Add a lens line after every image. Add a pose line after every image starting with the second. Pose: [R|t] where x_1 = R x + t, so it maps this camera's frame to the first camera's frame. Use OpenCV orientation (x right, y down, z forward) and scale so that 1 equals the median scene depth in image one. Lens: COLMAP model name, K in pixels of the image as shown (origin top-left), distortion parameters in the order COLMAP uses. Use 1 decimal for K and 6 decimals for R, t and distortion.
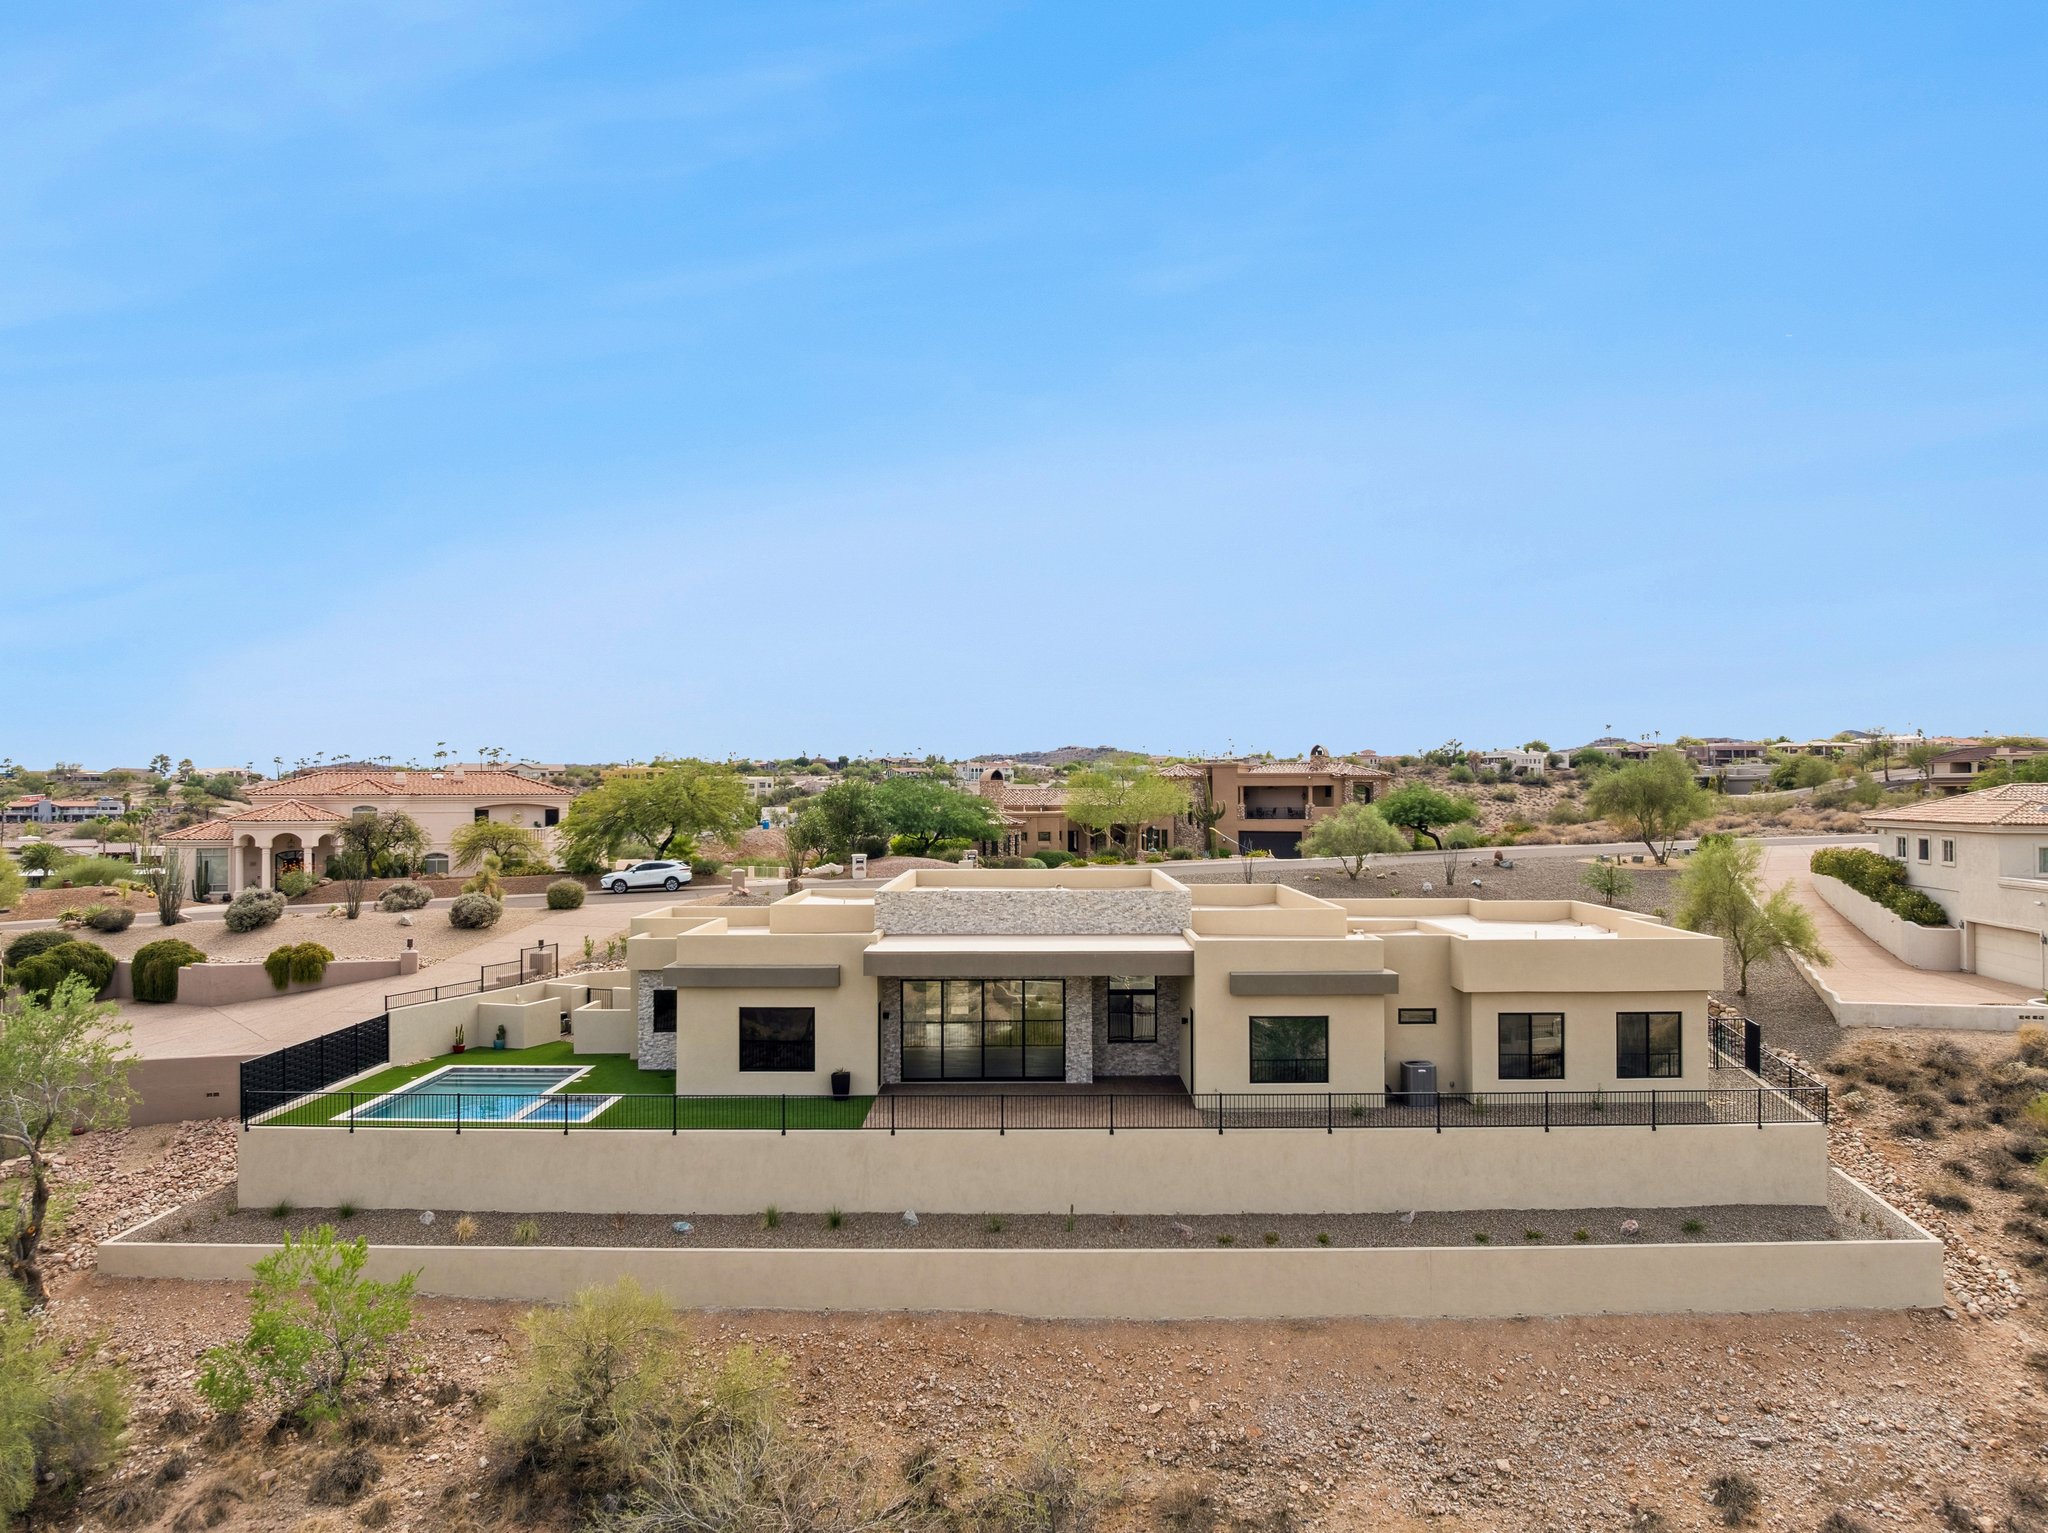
lens RADIAL K [[1447.0, 0, 1035.3], [0, 1447.0, 761.9], [0, 0, 1]] dist [-0.044053, 0.005194]
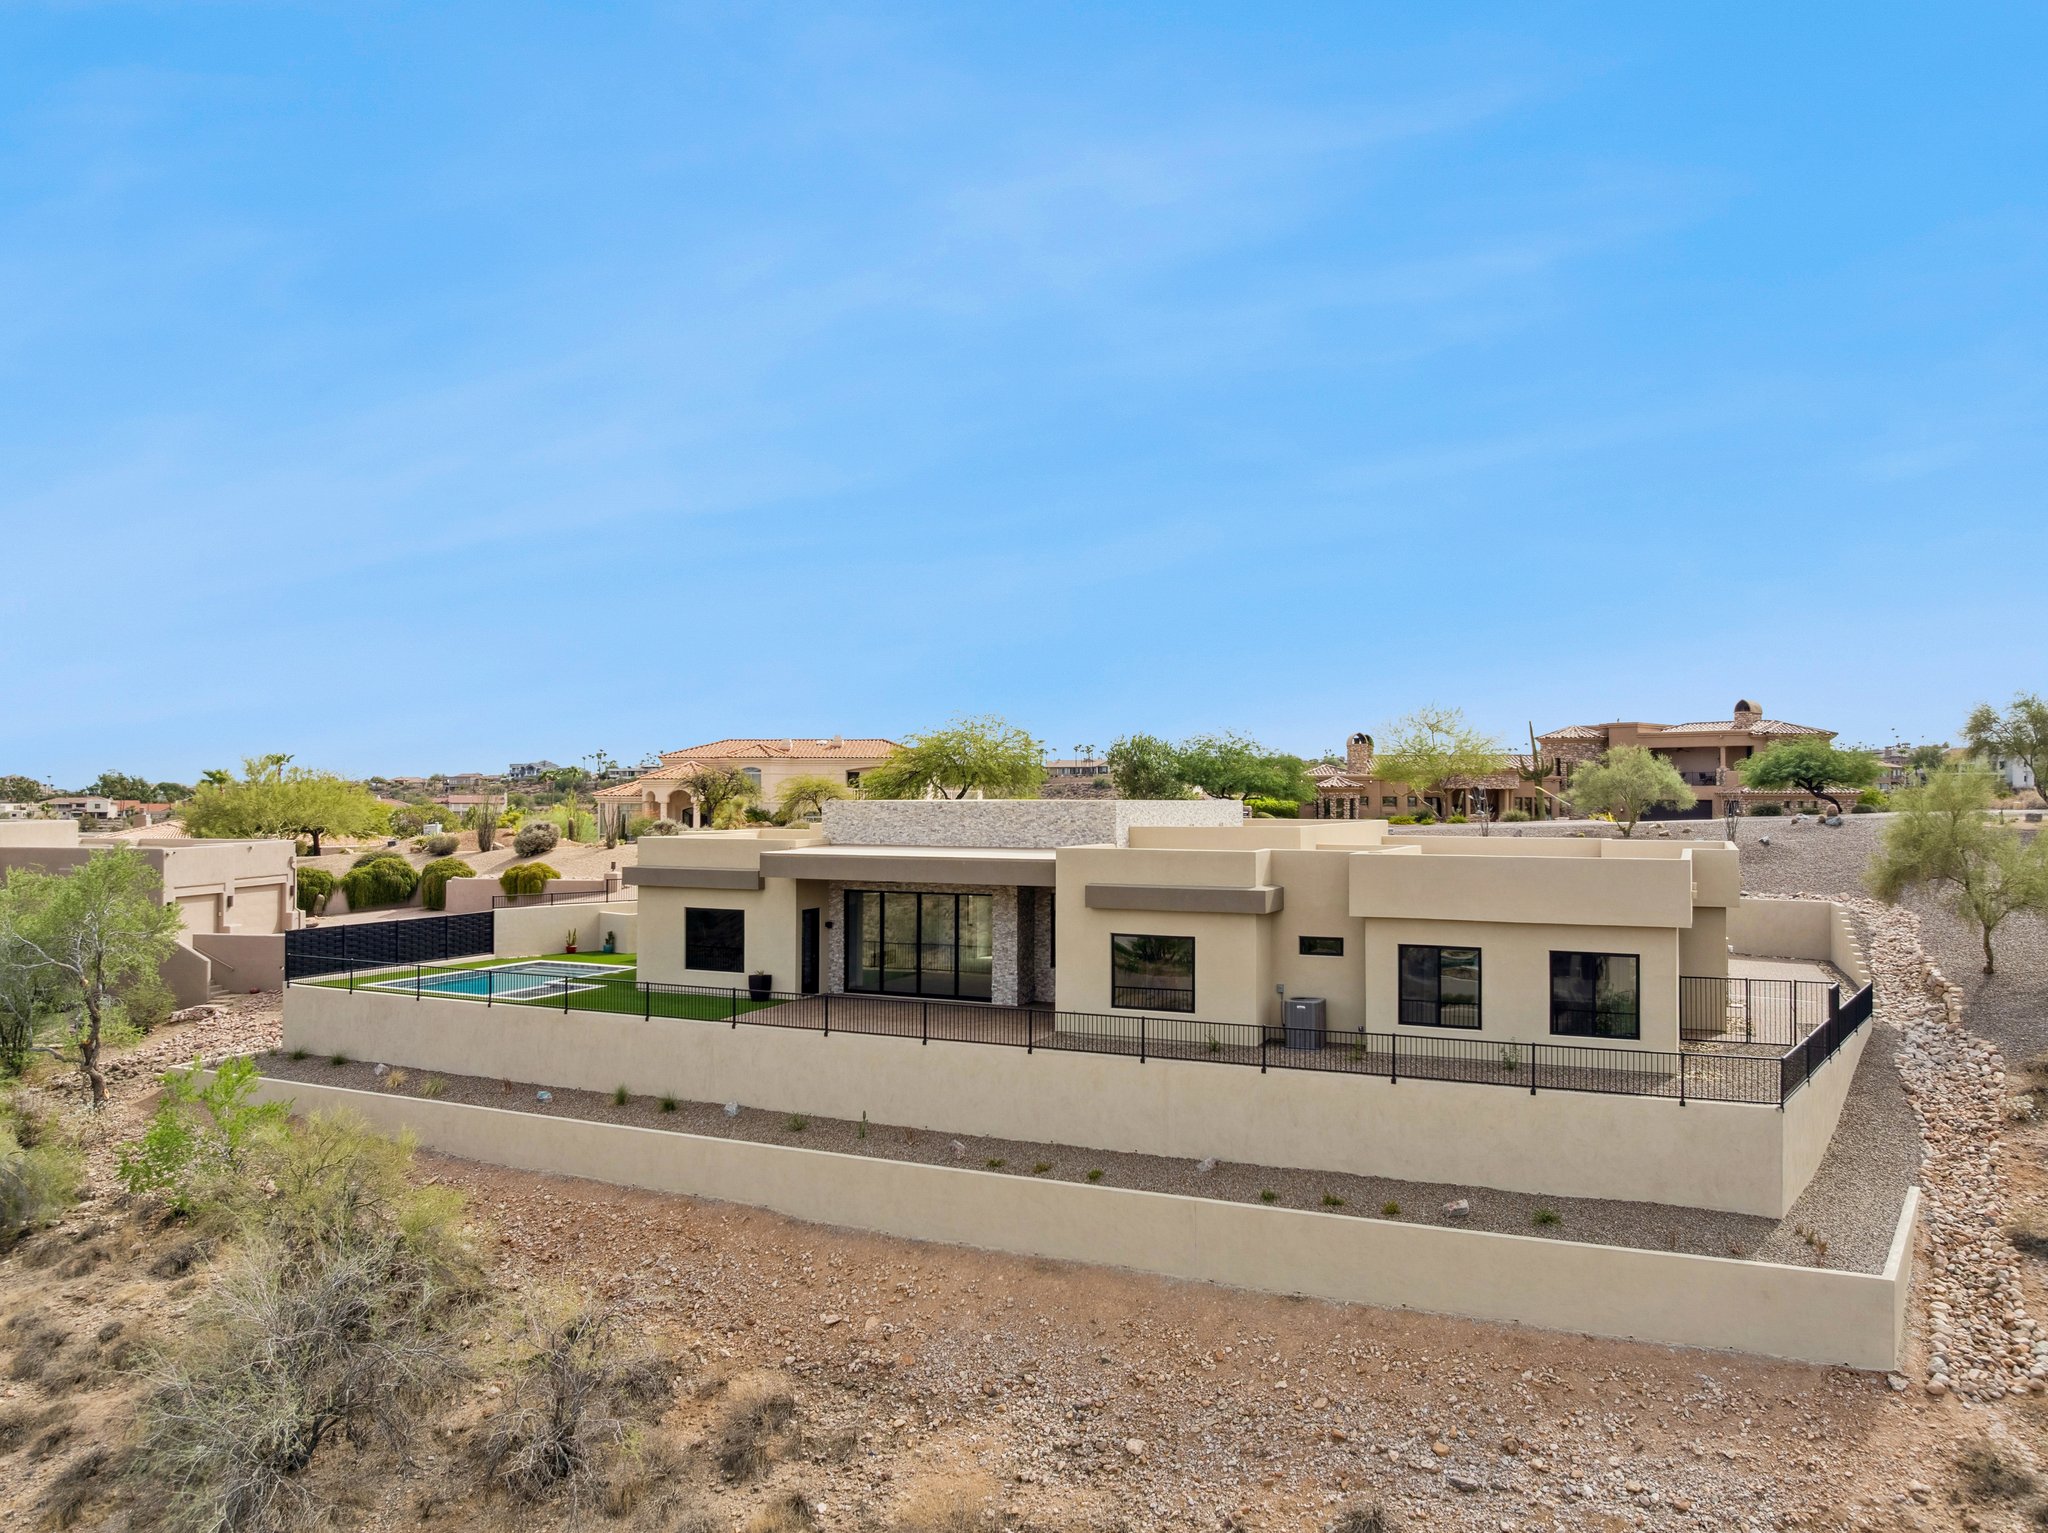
lens RADIAL K [[1447.0, 0, 1035.3], [0, 1447.0, 761.9], [0, 0, 1]] dist [-0.044053, 0.005194]
pose [[0.909393, -0.005683, -0.415899, 0.513826], [0.005277, 0.999984, -0.002126, 0.075987], [0.415904, -0.000262, 0.909408, 0.171964]]
